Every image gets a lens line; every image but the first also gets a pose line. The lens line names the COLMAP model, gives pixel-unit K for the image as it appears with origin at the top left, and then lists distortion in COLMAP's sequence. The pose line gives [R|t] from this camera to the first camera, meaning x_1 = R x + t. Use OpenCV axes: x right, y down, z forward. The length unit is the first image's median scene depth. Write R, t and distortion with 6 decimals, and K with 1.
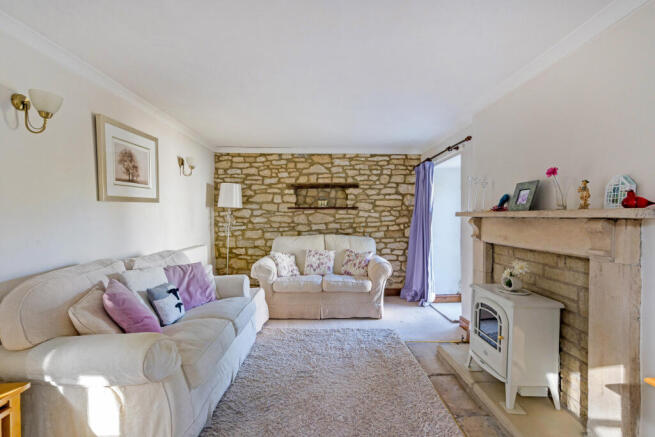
lens RADIAL K [[300.9, 0, 330.3], [0, 300.9, 224.8], [0, 0, 1]] dist [-0.020768, 0.000476]
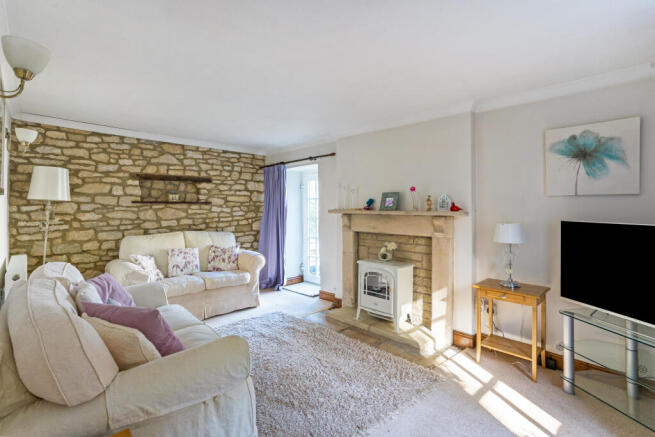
lens RADIAL K [[308.3, 0, 328.8], [0, 308.3, 210.7], [0, 0, 1]] dist [-0.019143, 0.001119]
pose [[0.735141, -0.000327, 0.677914, -0.318194], [0.013542, 0.999807, -0.014203, -0.011811], [-0.677779, 0.019622, 0.735004, -0.000177]]
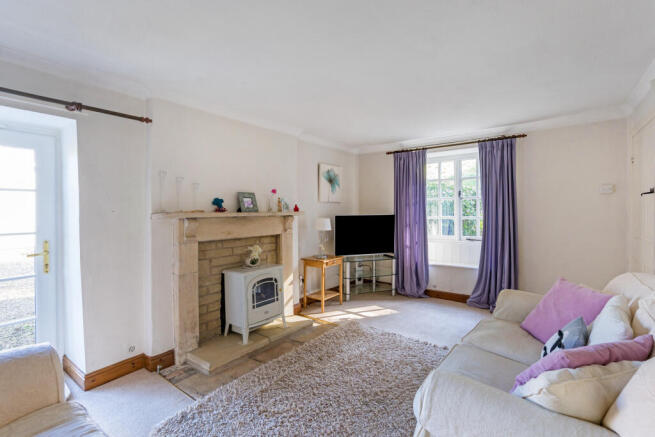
lens RADIAL K [[308.3, 0, 328.8], [0, 308.3, 210.7], [0, 0, 1]] dist [-0.019143, 0.001119]
pose [[-0.778484, -0.002351, 0.627660, -0.277585], [0.020030, 0.999391, 0.028586, -0.039456], [-0.627345, 0.034826, -0.777962, 0.858103]]
